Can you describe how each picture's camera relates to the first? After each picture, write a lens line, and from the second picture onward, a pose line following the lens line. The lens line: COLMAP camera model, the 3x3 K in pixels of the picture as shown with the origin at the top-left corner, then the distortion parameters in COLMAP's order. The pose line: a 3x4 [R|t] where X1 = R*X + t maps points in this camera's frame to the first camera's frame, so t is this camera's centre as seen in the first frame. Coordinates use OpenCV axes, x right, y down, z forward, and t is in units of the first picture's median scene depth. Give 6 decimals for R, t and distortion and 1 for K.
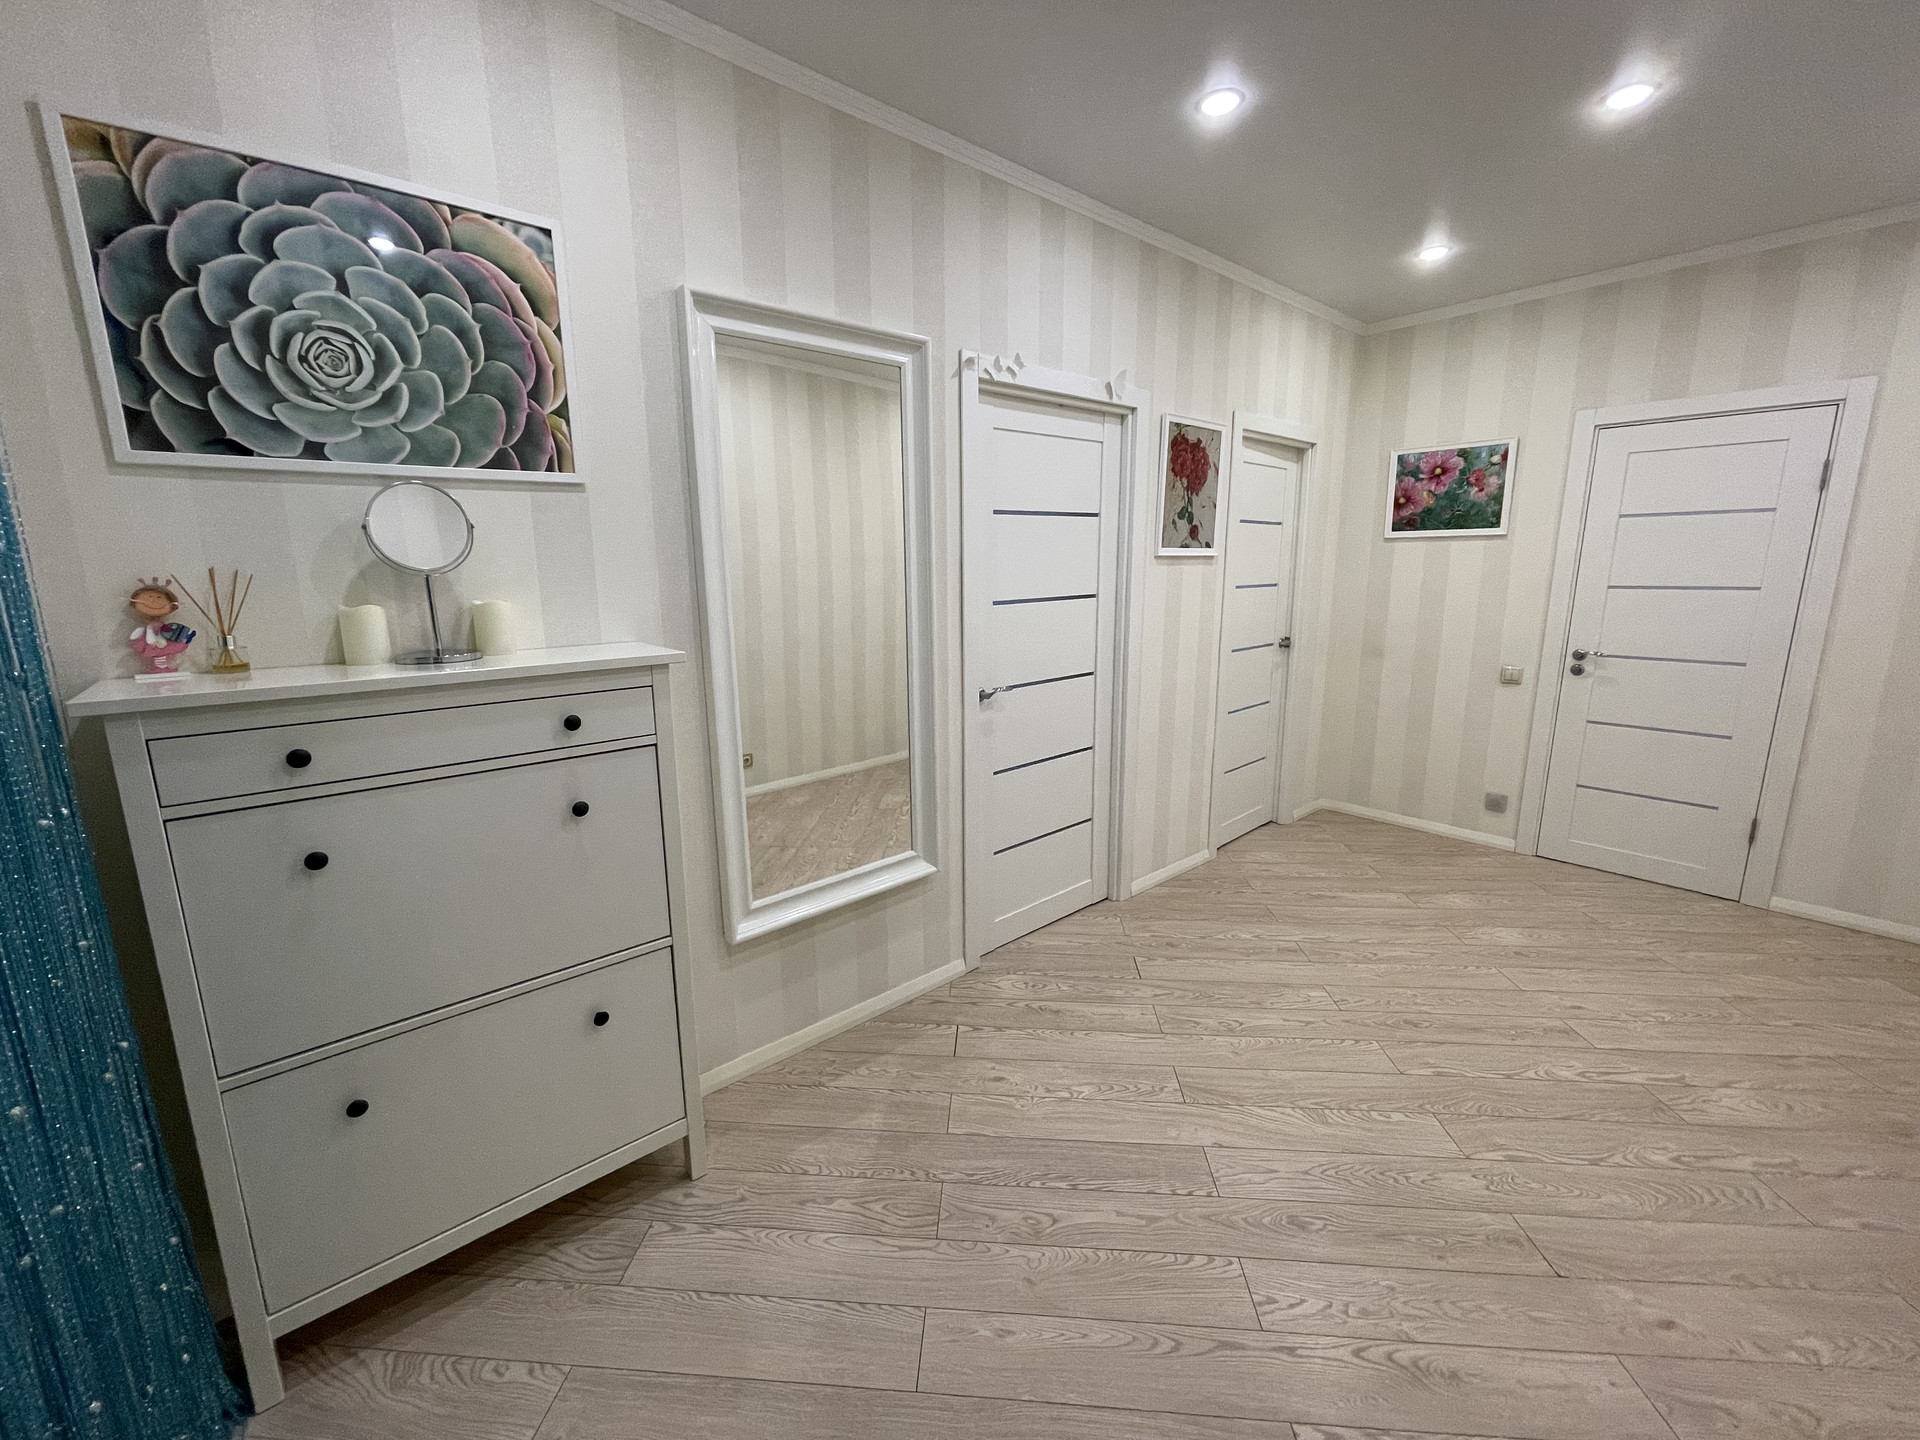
lens RADIAL K [[773.9, 0, 964.2], [0, 773.9, 711.8], [0, 0, 1]] dist [-0.003991, 0.001866]
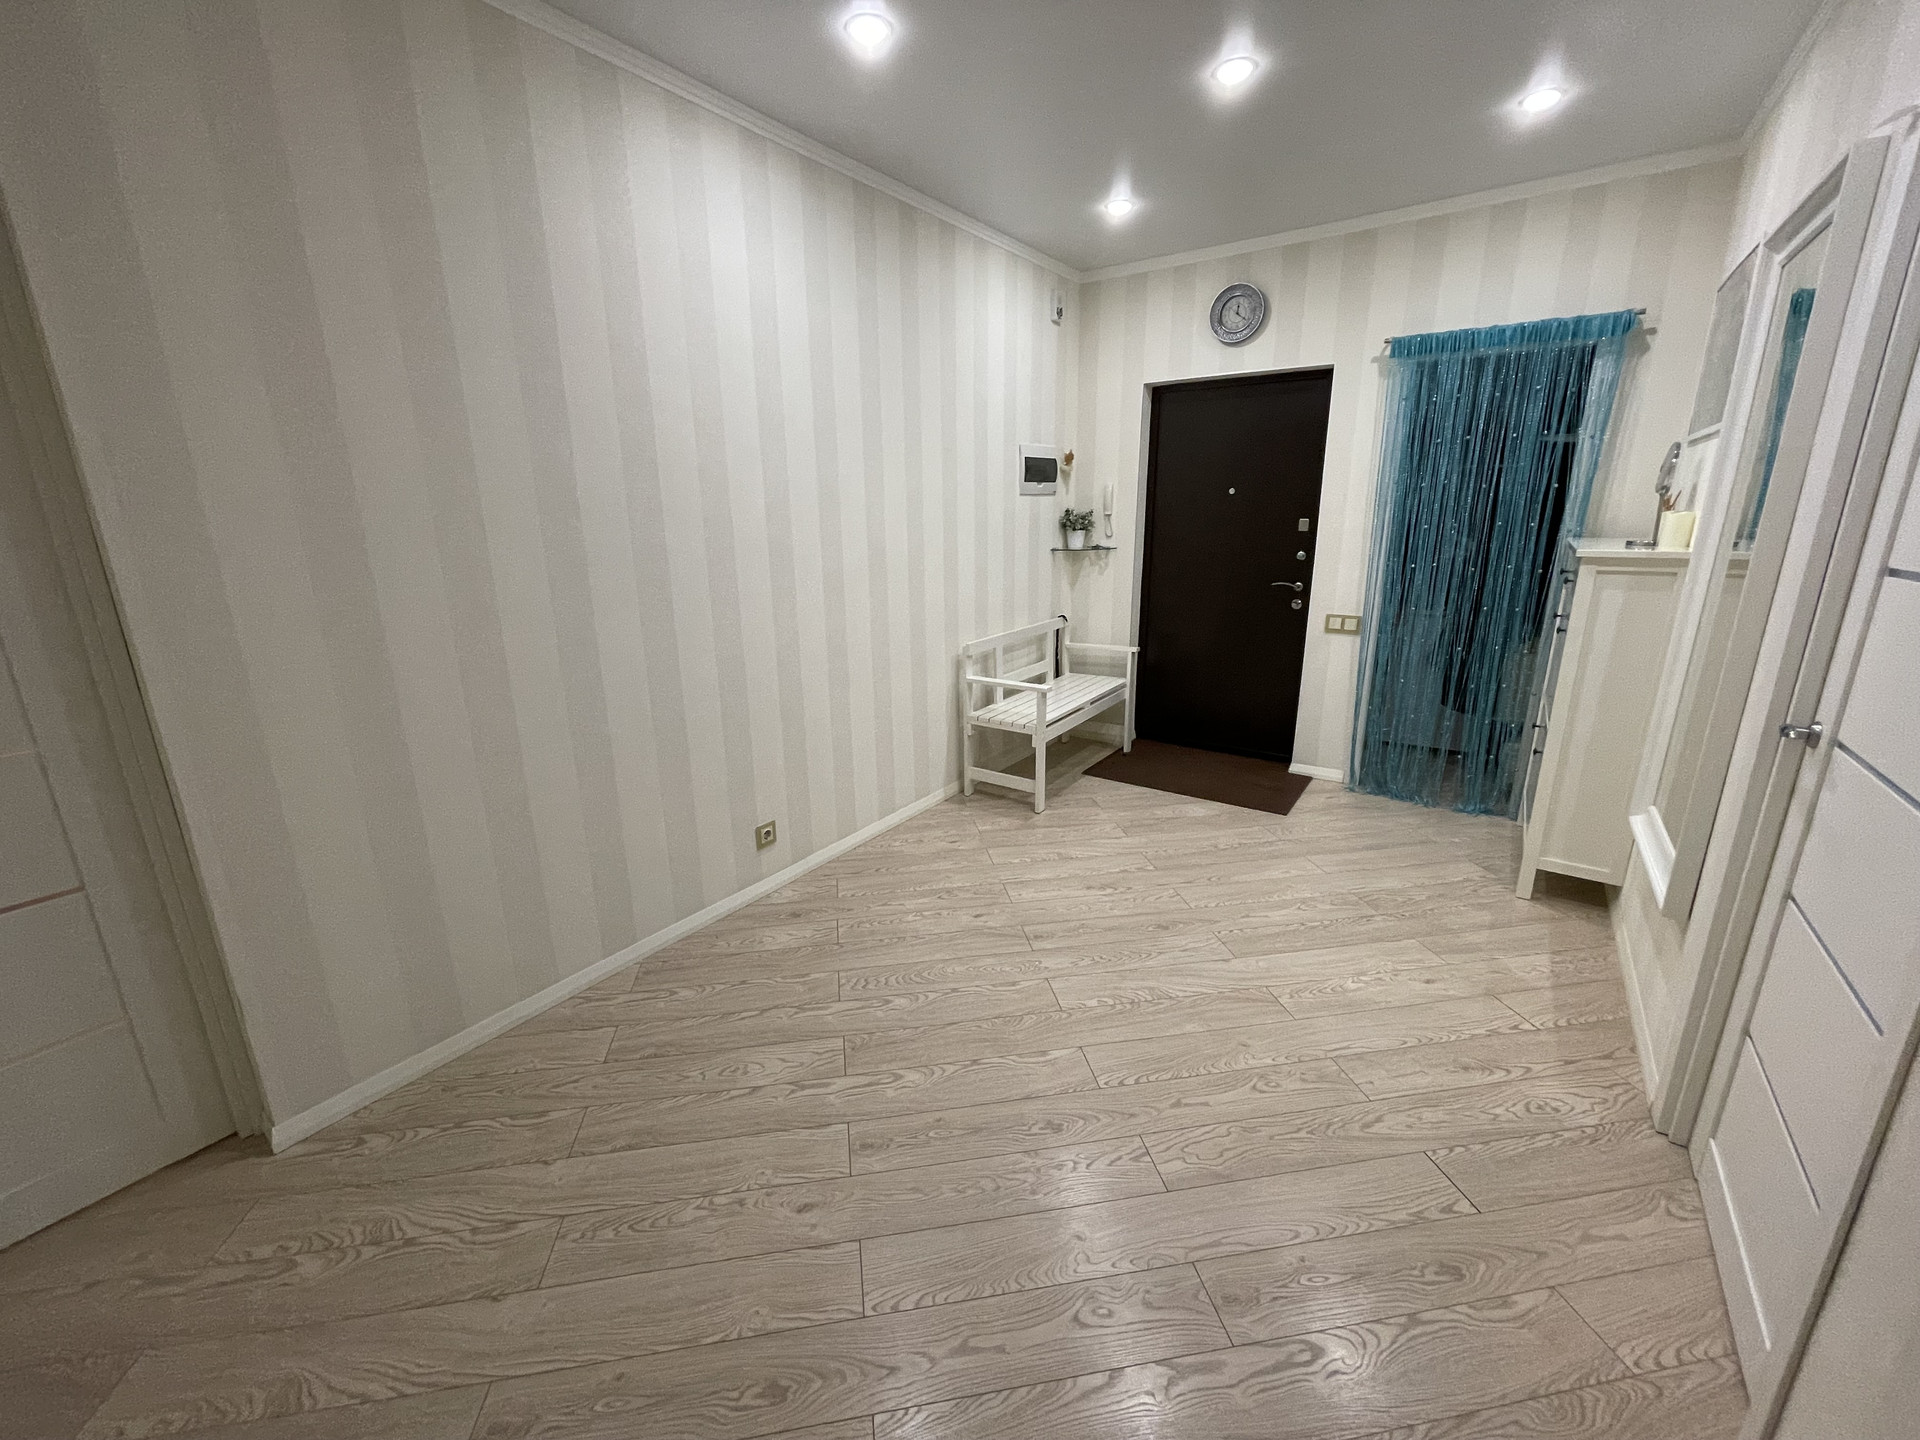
lens RADIAL K [[773.9, 0, 959.0], [0, 773.9, 717.0], [0, 0, 1]] dist [-0.003991, 0.001866]
pose [[-0.972602, 0.085076, -0.216352, 0.683571], [-0.019862, 0.896821, 0.441947, -0.248984], [0.231628, 0.434135, -0.870560, 1.252632]]
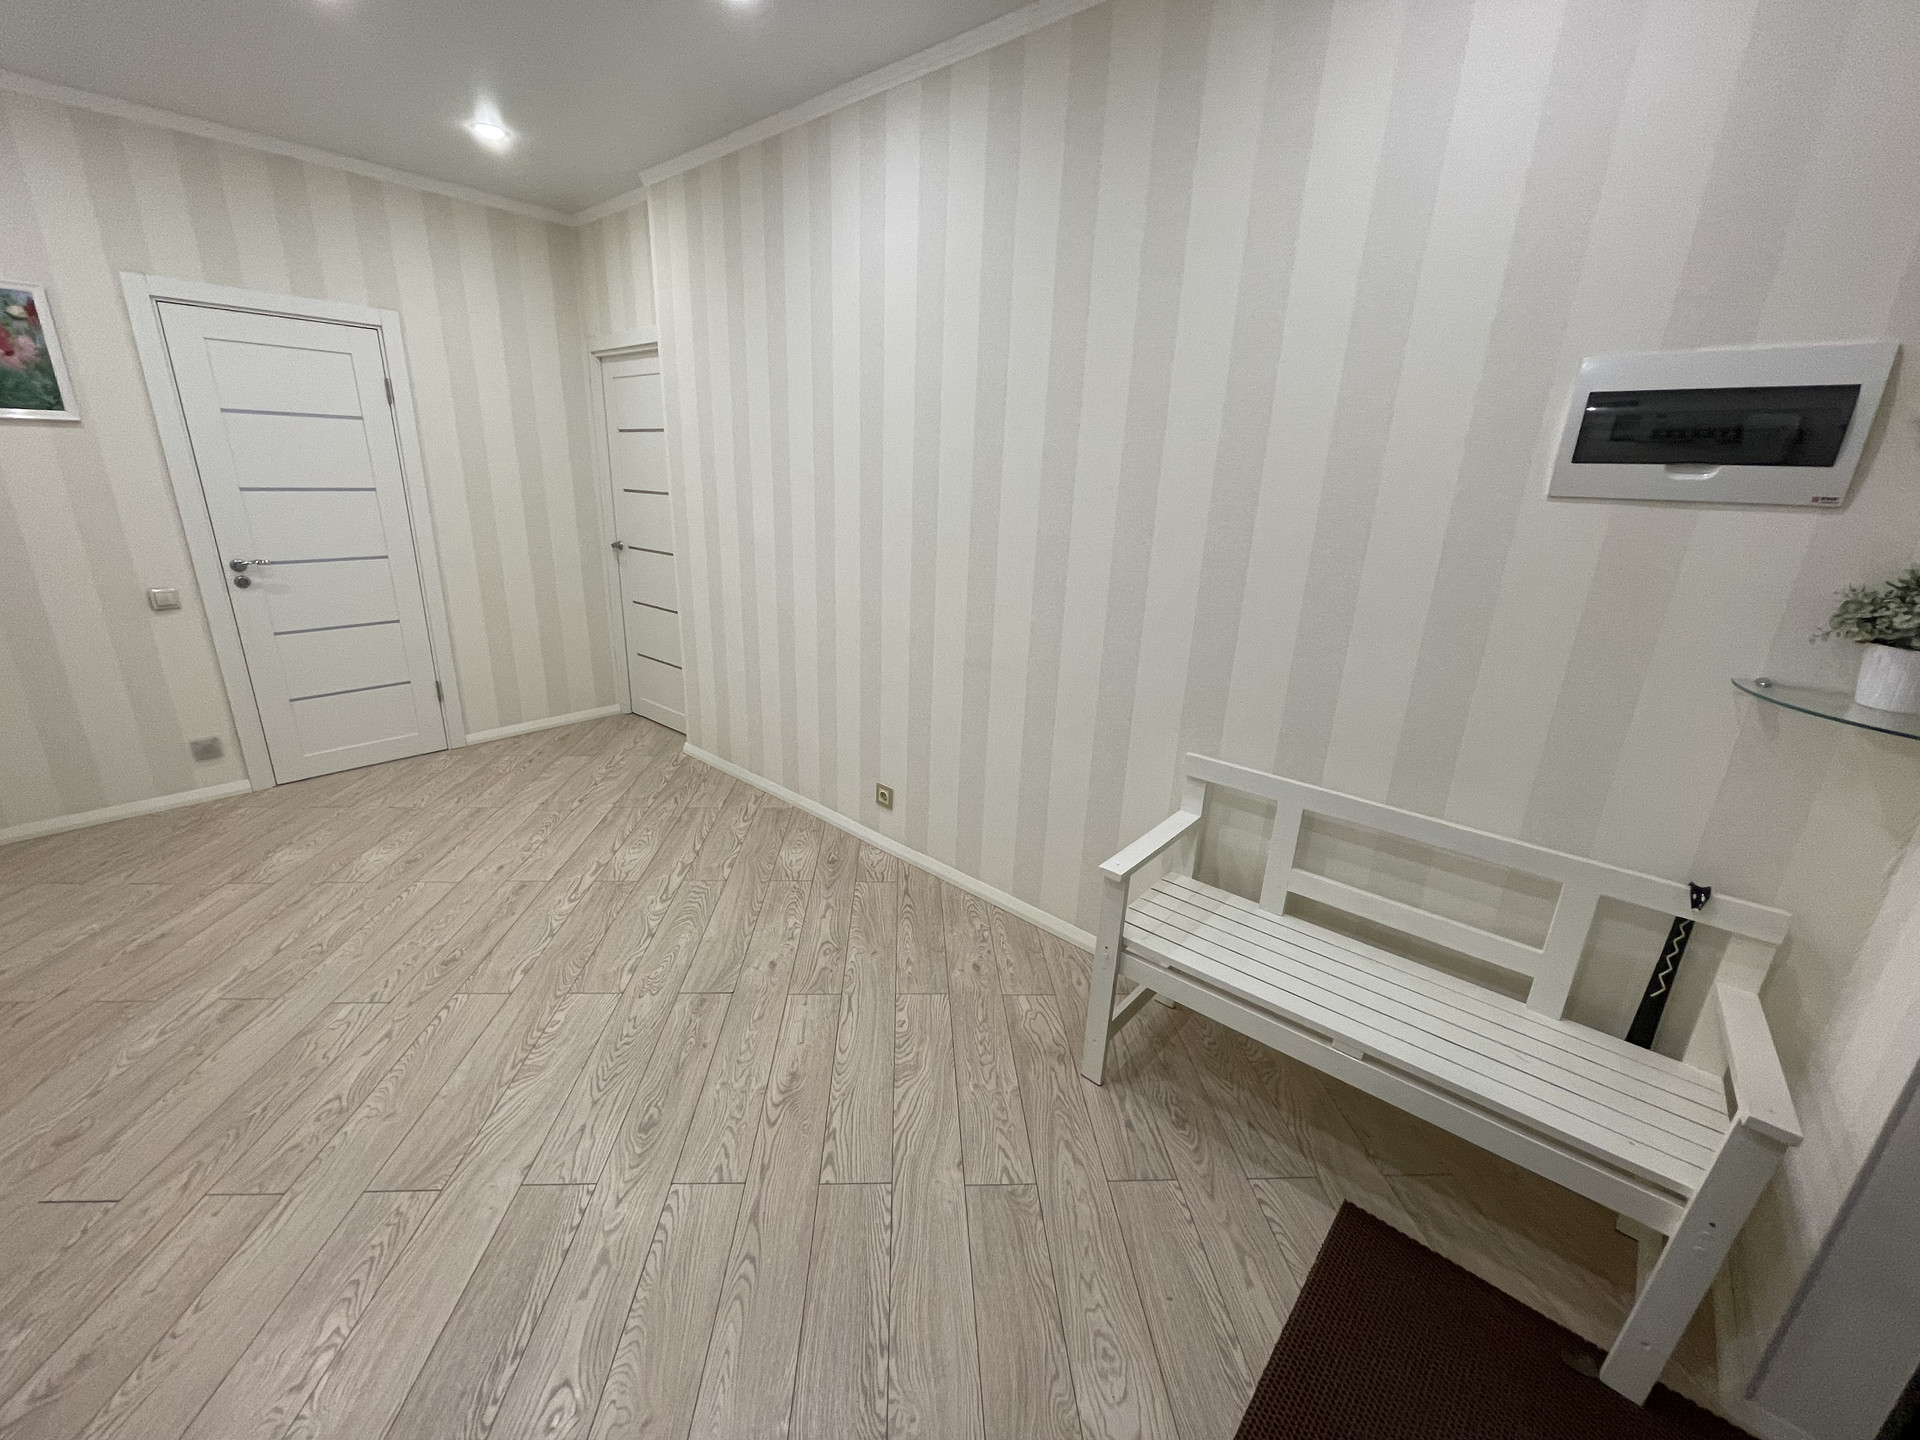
lens RADIAL K [[773.9, 0, 927.4], [0, 773.9, 712.5], [0, 0, 1]] dist [-0.003991, 0.001866]
pose [[-0.101694, -0.296954, 0.949461, -0.265877], [0.157019, 0.937655, 0.310079, -0.082887], [-0.982346, 0.180616, -0.048726, 0.341926]]
